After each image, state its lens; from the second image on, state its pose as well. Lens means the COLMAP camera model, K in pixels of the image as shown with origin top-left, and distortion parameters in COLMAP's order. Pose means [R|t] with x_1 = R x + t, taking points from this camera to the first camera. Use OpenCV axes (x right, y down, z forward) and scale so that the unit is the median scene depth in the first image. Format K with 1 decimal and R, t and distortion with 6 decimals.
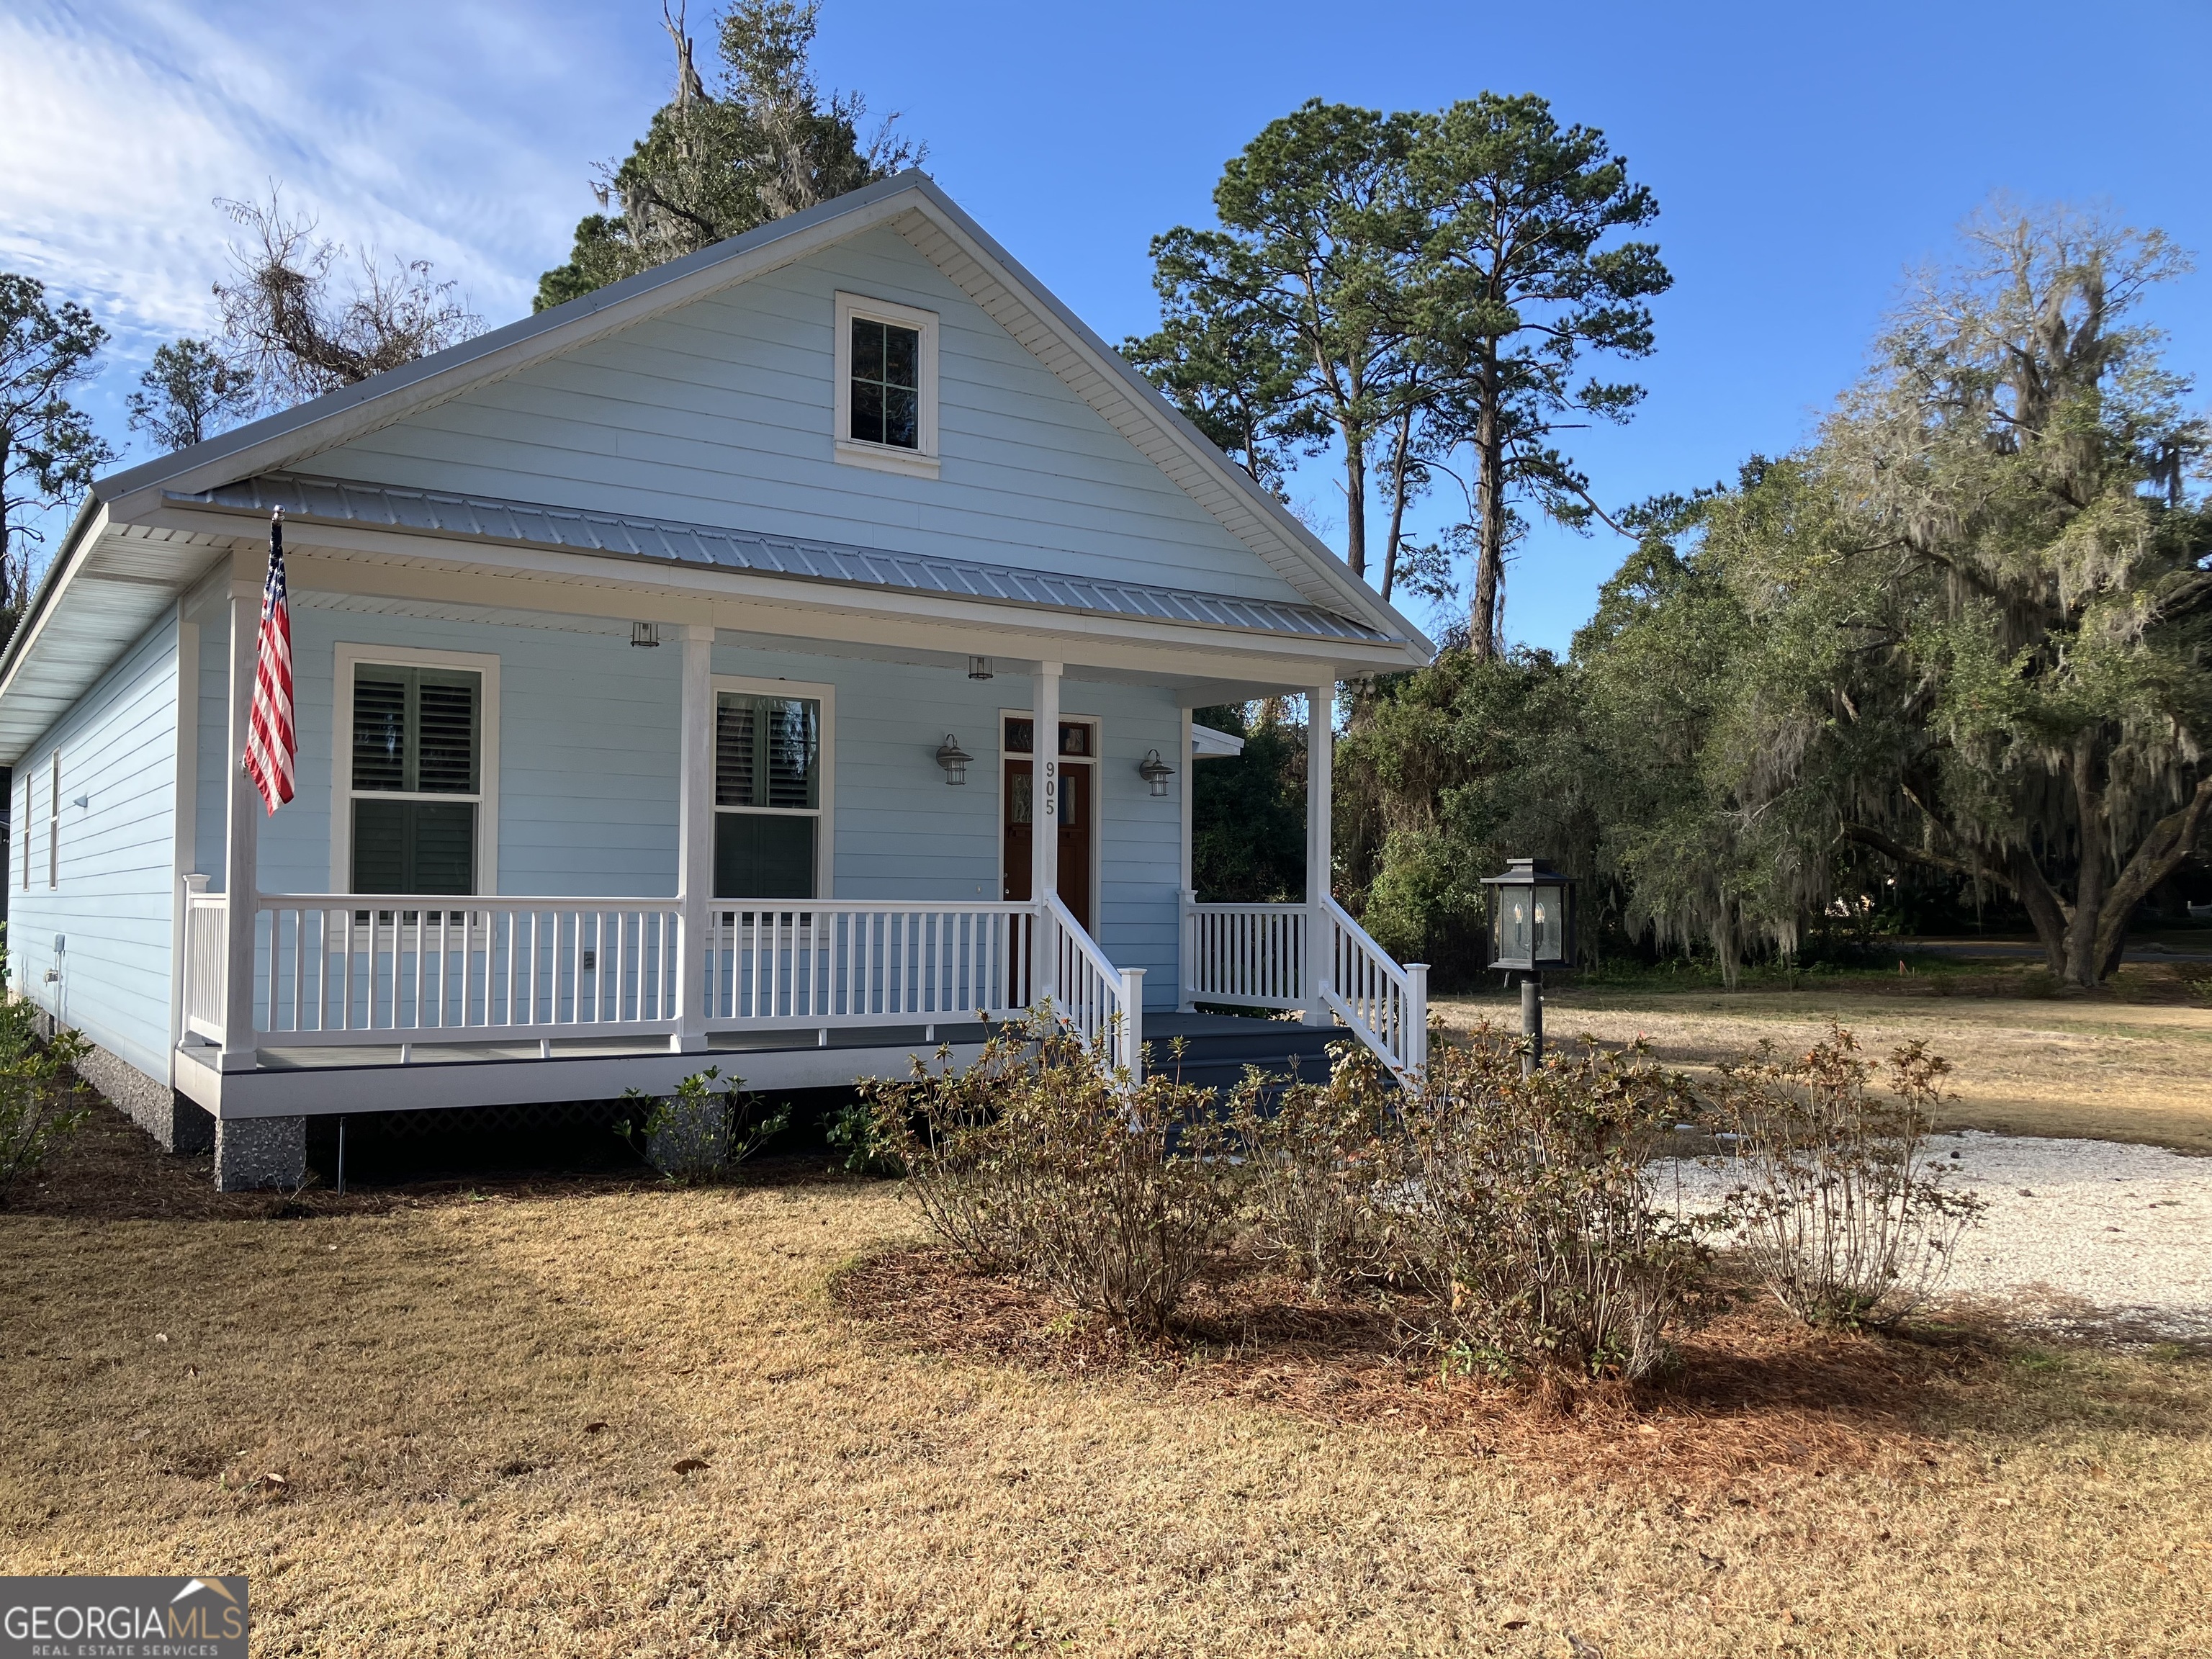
lens RADIAL K [[1804.5, 0, 1106.0], [0, 1804.5, 829.5], [0, 0, 1]] dist [-0.074295, 0.028200]
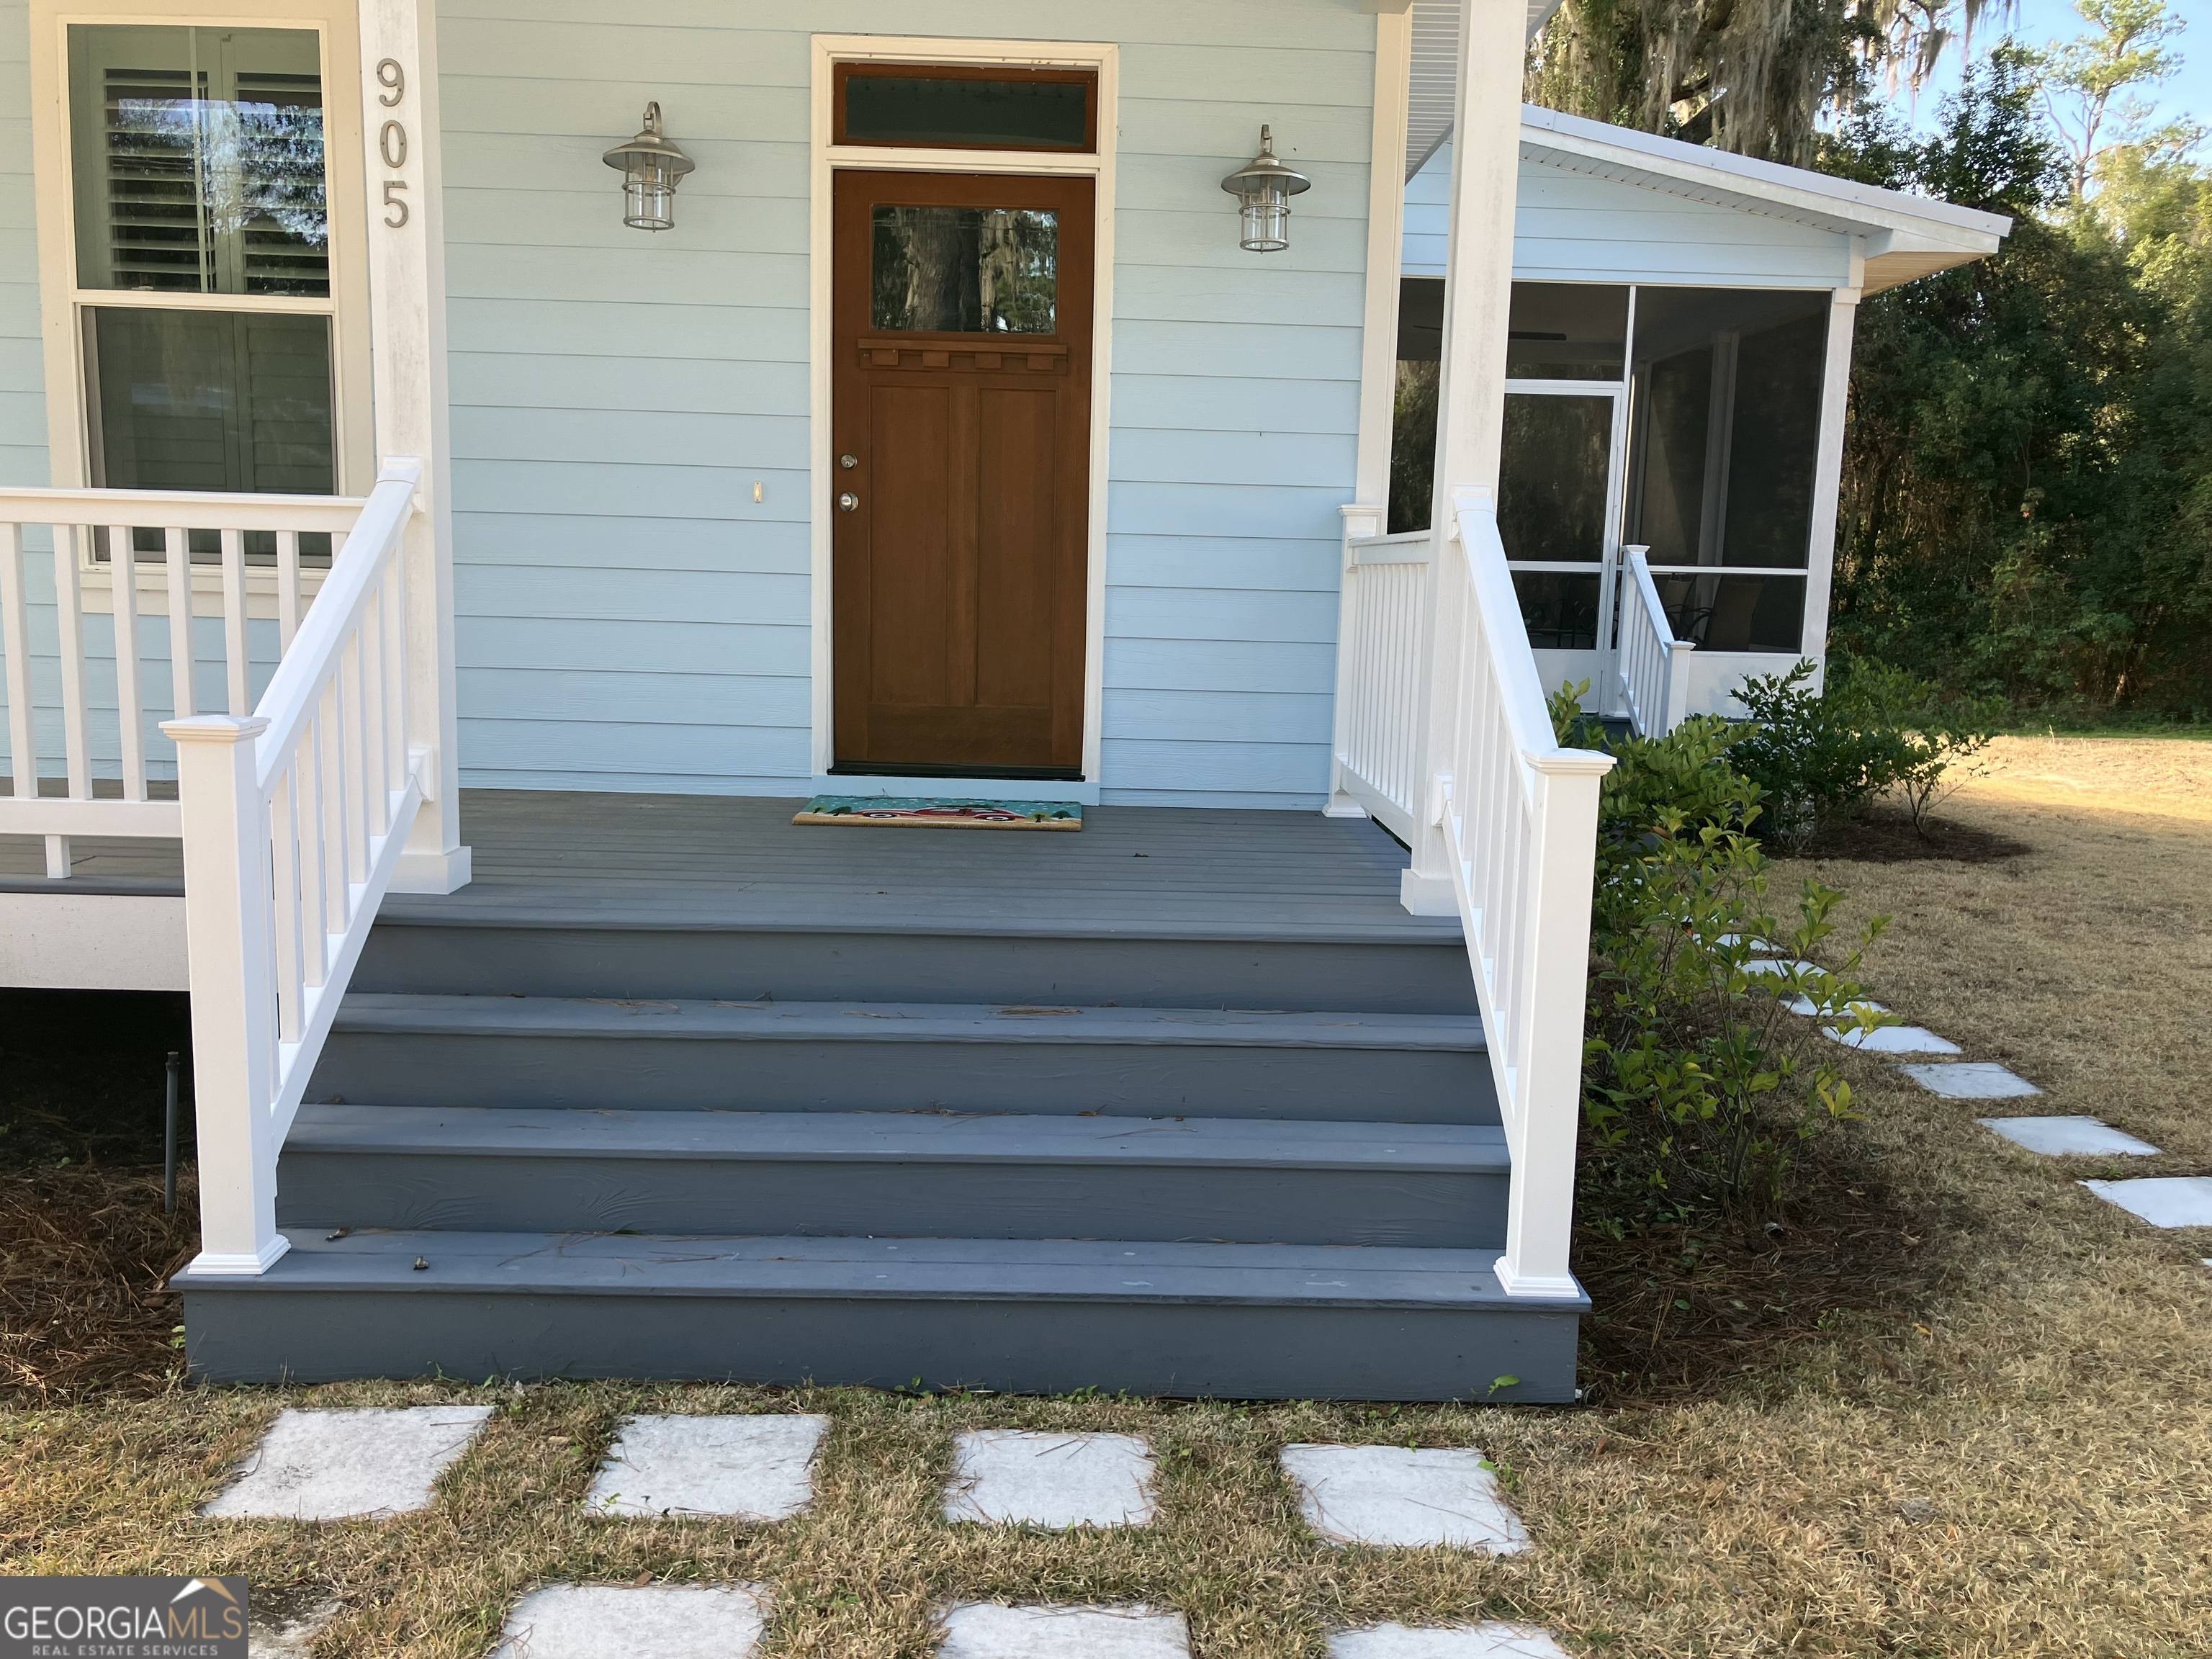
lens RADIAL K [[1843.8, 0, 1106.0], [0, 1843.8, 829.5], [0, 0, 1]] dist [0.033345, -0.069762]
pose [[0.838924, 0.095715, -0.535767, 0.251661], [0.002011, 0.983862, 0.178916, 0.036793], [0.544245, -0.151175, 0.825193, 0.725770]]
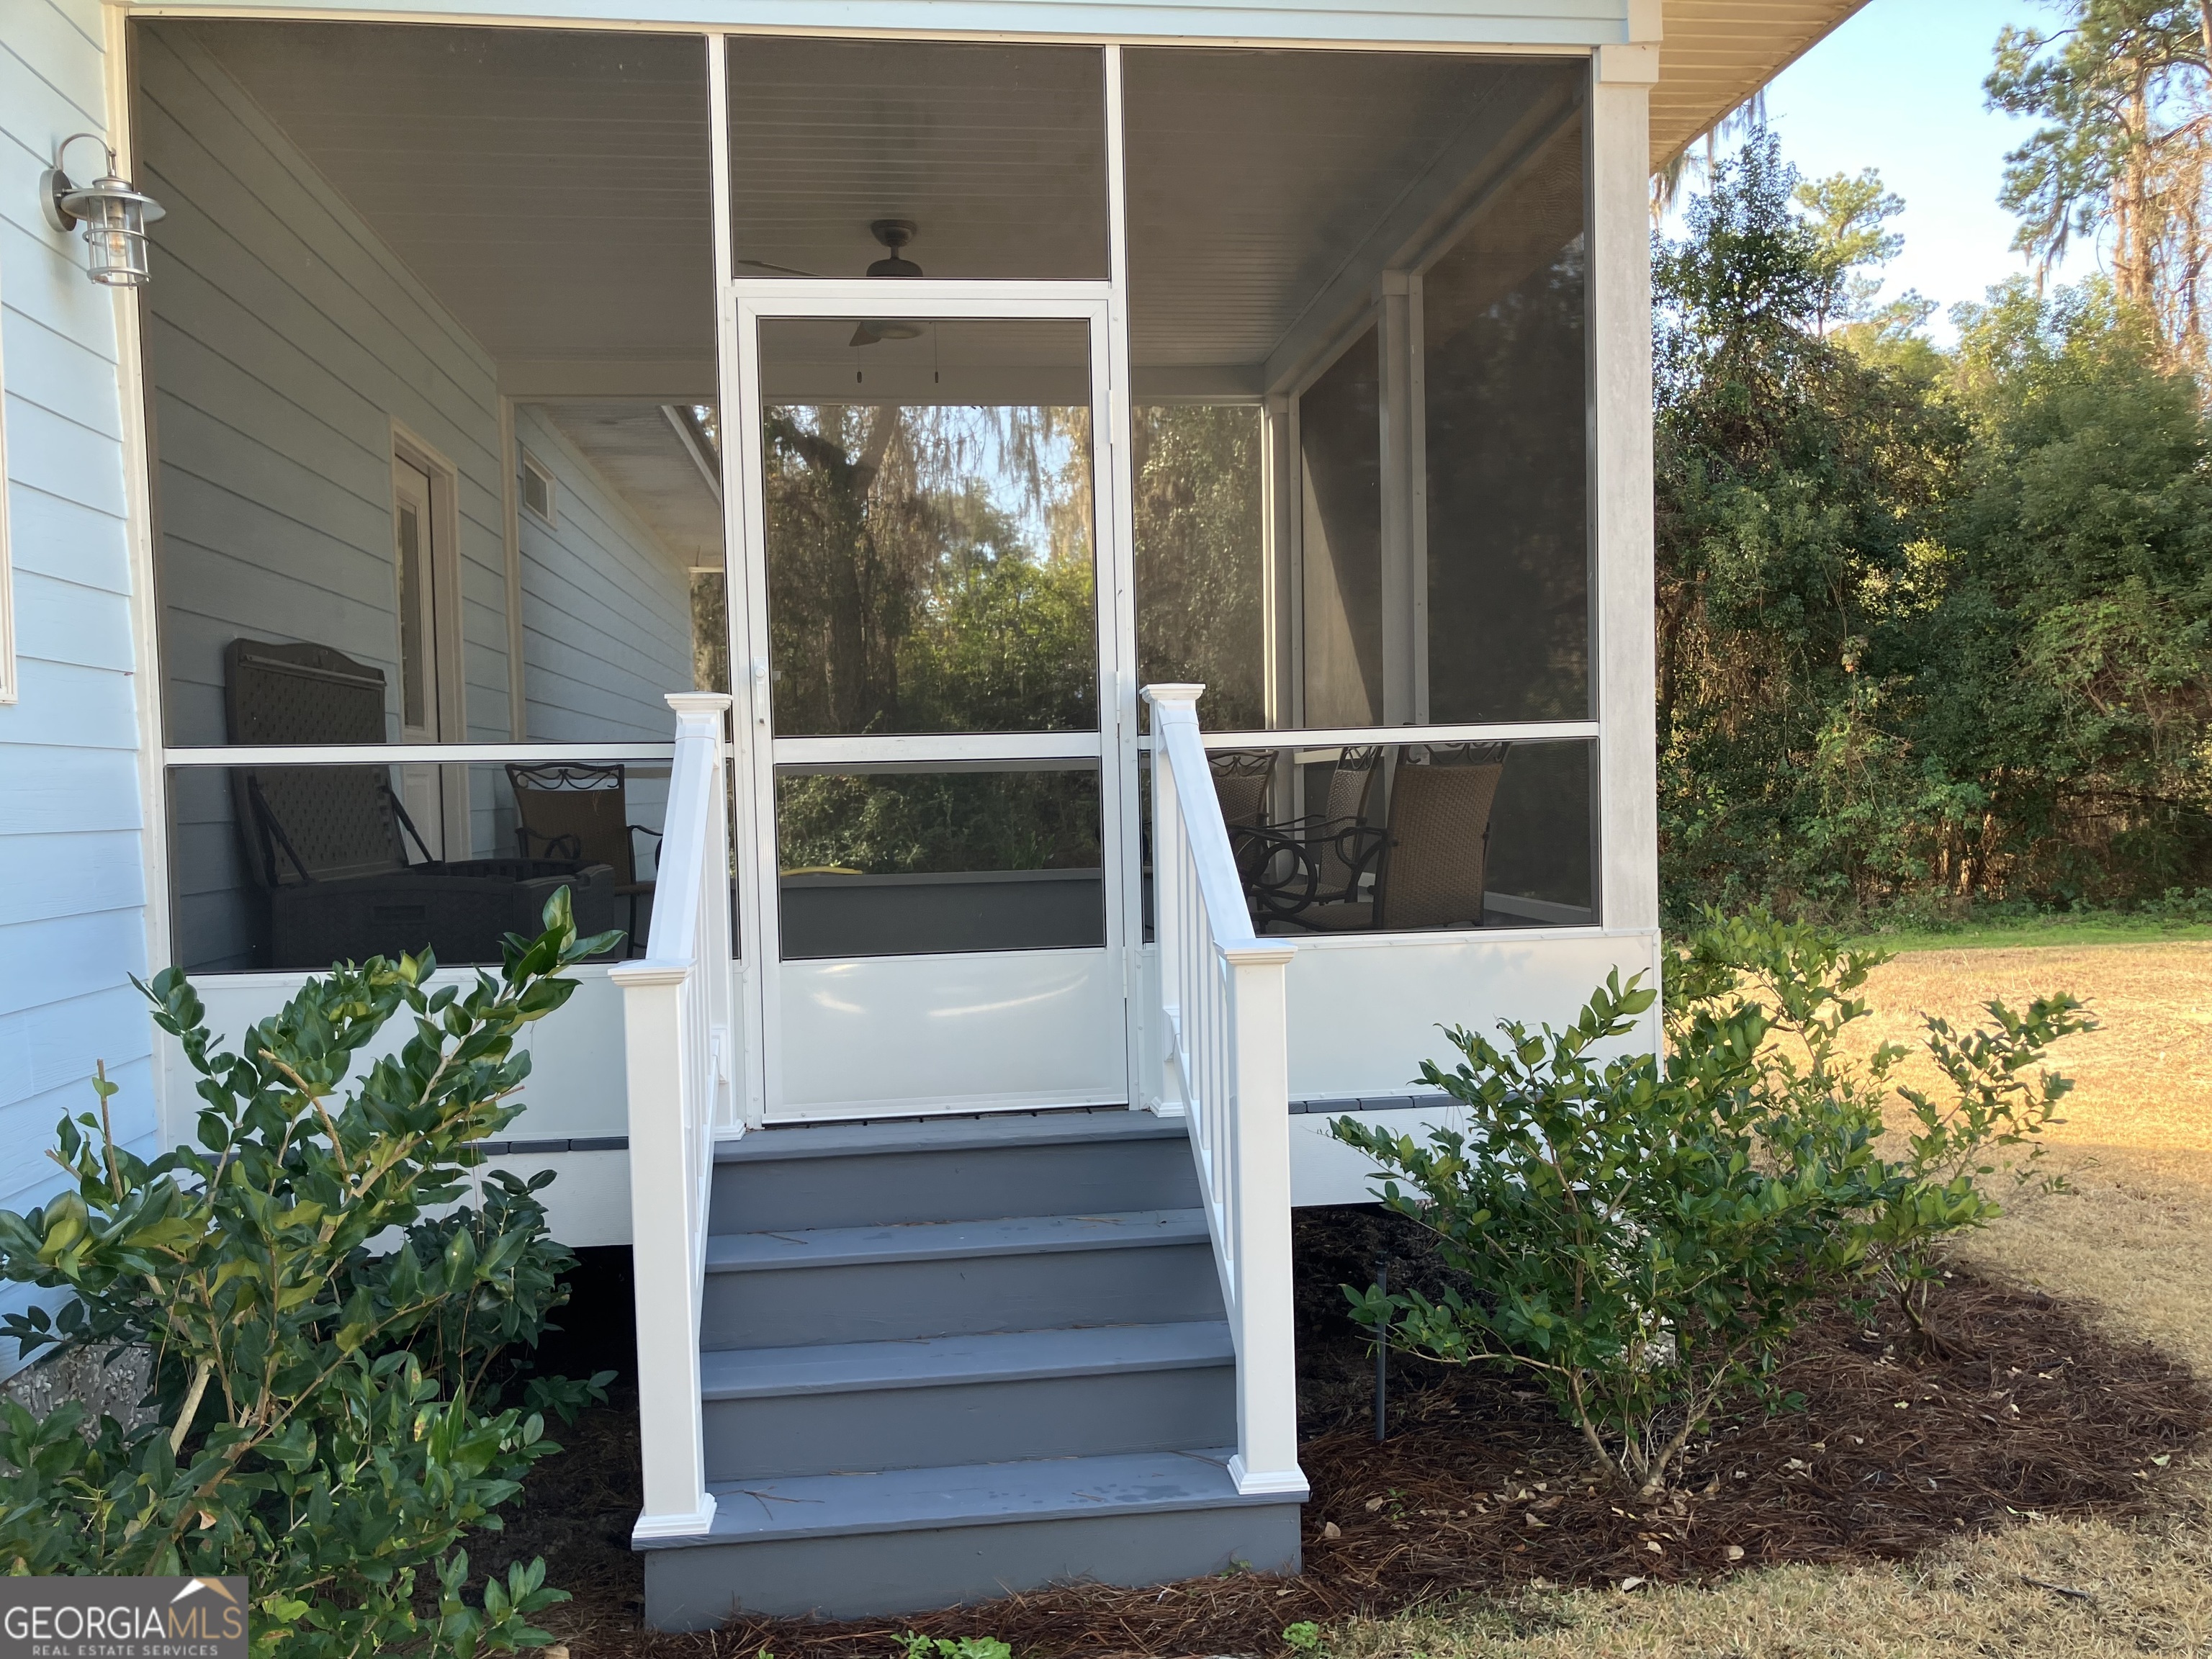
lens RADIAL K [[1787.4, 0, 1106.0], [0, 1787.4, 829.5], [0, 0, 1]] dist [-0.085075, 0.058569]
pose [[0.883853, -0.015406, -0.467512, 0.176648], [0.052365, 0.996434, 0.066162, 0.054257], [0.464825, -0.082958, 0.881507, 1.066038]]
